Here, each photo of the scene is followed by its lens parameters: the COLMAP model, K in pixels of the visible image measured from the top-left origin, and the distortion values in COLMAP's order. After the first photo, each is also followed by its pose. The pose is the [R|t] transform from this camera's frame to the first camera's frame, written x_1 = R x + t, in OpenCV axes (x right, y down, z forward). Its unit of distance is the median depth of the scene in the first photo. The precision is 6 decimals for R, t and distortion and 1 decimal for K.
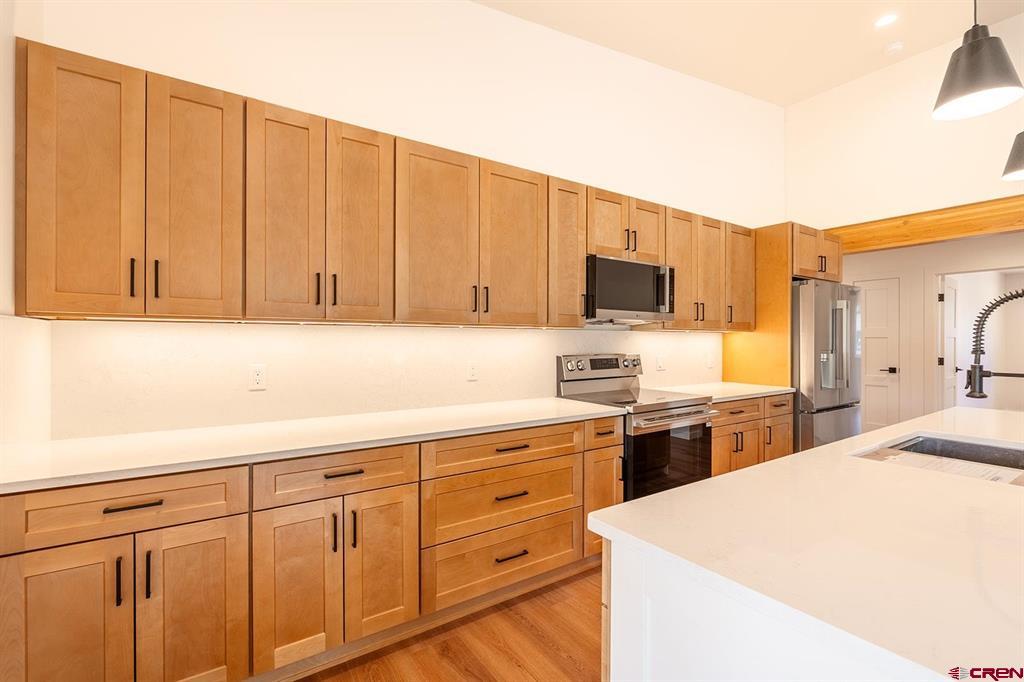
lens RADIAL K [[447.8, 0, 527.6], [0, 447.8, 340.8], [0, 0, 1]] dist [-0.003500, -0.000057]
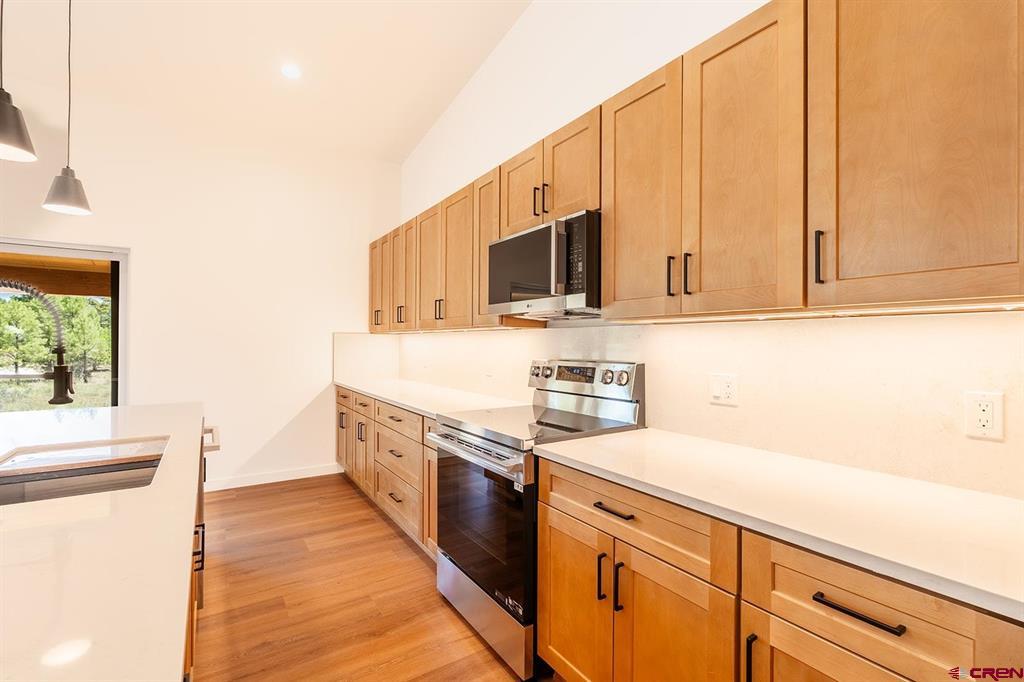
lens RADIAL K [[443.1, 0, 512.0], [0, 443.1, 341.0], [0, 0, 1]] dist [-0.003547, -0.000062]
pose [[0.001107, -0.004258, -0.999990, 0.947861], [-0.004240, 0.999982, -0.004263, 0.003068], [0.999990, 0.004245, 0.001089, 0.967340]]
